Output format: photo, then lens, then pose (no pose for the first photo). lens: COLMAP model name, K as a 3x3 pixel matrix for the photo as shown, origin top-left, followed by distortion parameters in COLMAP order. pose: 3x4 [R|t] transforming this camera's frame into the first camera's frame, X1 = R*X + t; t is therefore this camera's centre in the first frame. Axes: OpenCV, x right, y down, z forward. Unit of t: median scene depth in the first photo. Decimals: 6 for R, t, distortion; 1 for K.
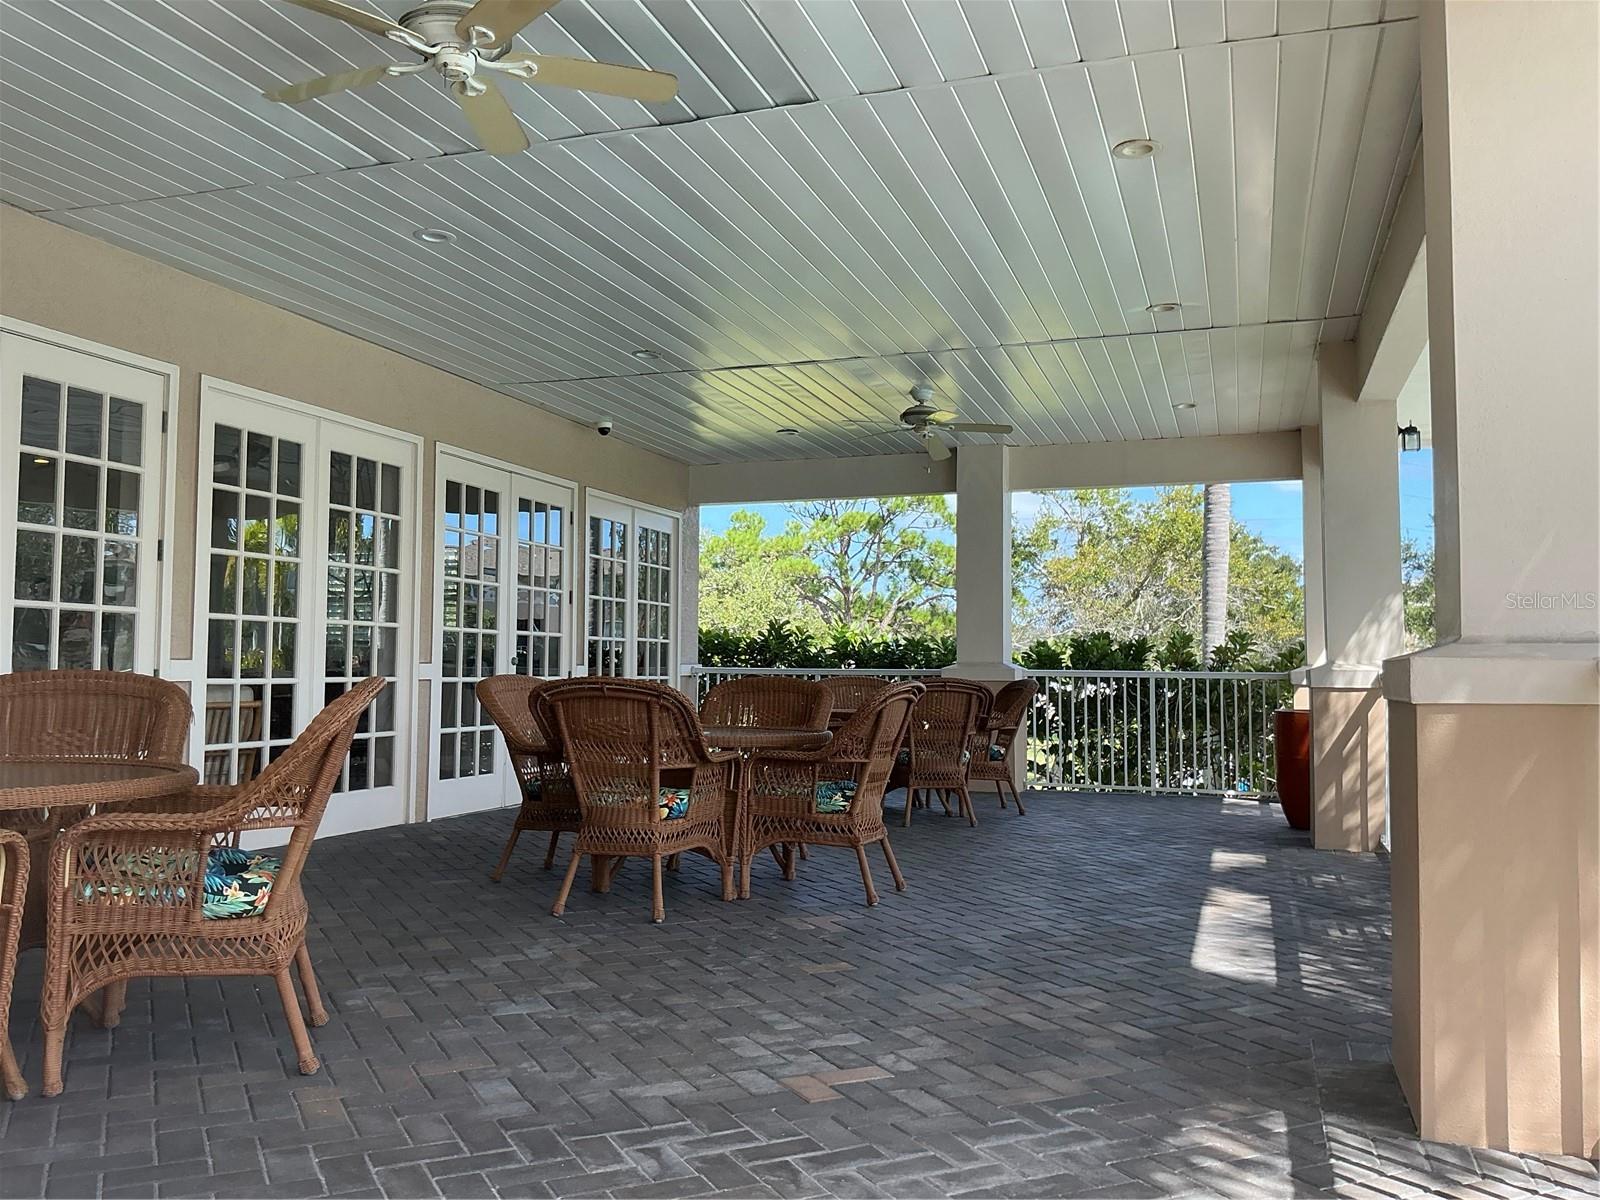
lens RADIAL K [[1318.4, 0, 789.2], [0, 1318.4, 597.4], [0, 0, 1]] dist [0.128300, -0.242087]
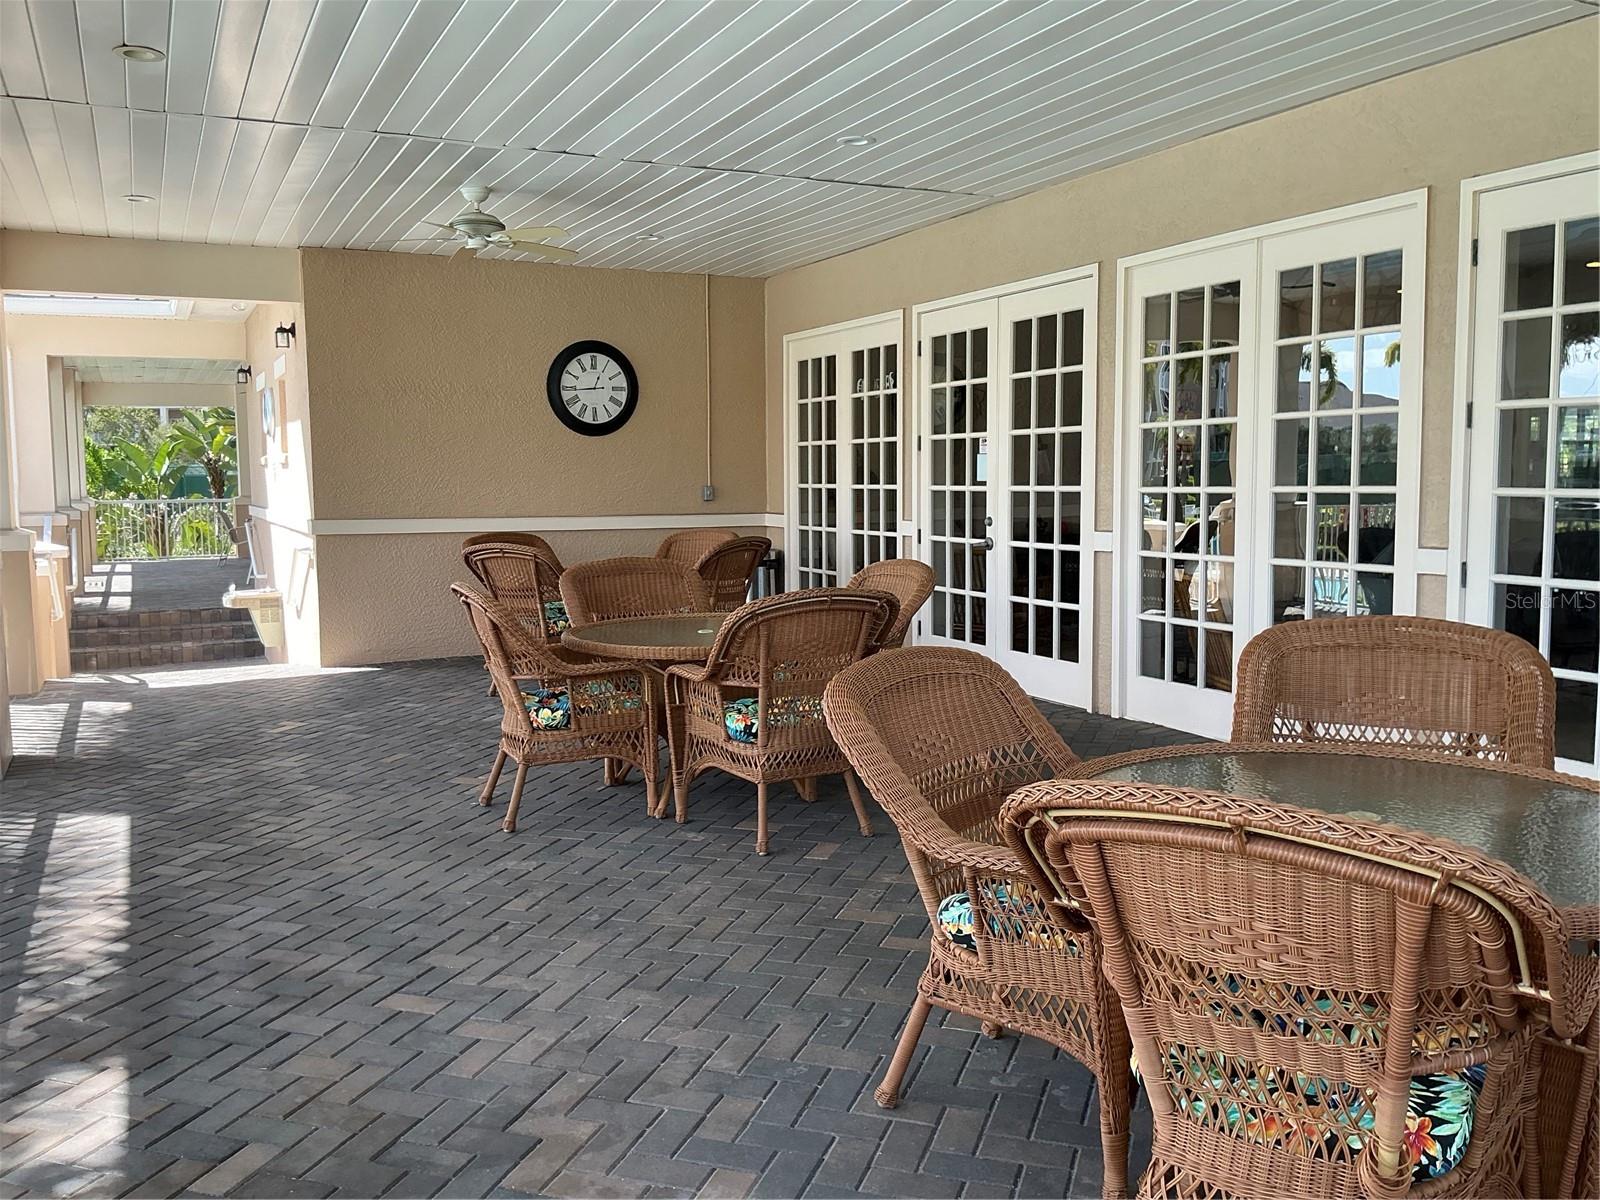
lens RADIAL K [[1318.4, 0, 789.2], [0, 1318.4, 597.4], [0, 0, 1]] dist [0.128300, -0.242087]
pose [[-0.694818, 0.012081, -0.719085, 0.505755], [-0.000994, 0.999842, 0.017759, 0.083429], [0.719185, 0.013054, -0.694696, 1.538165]]
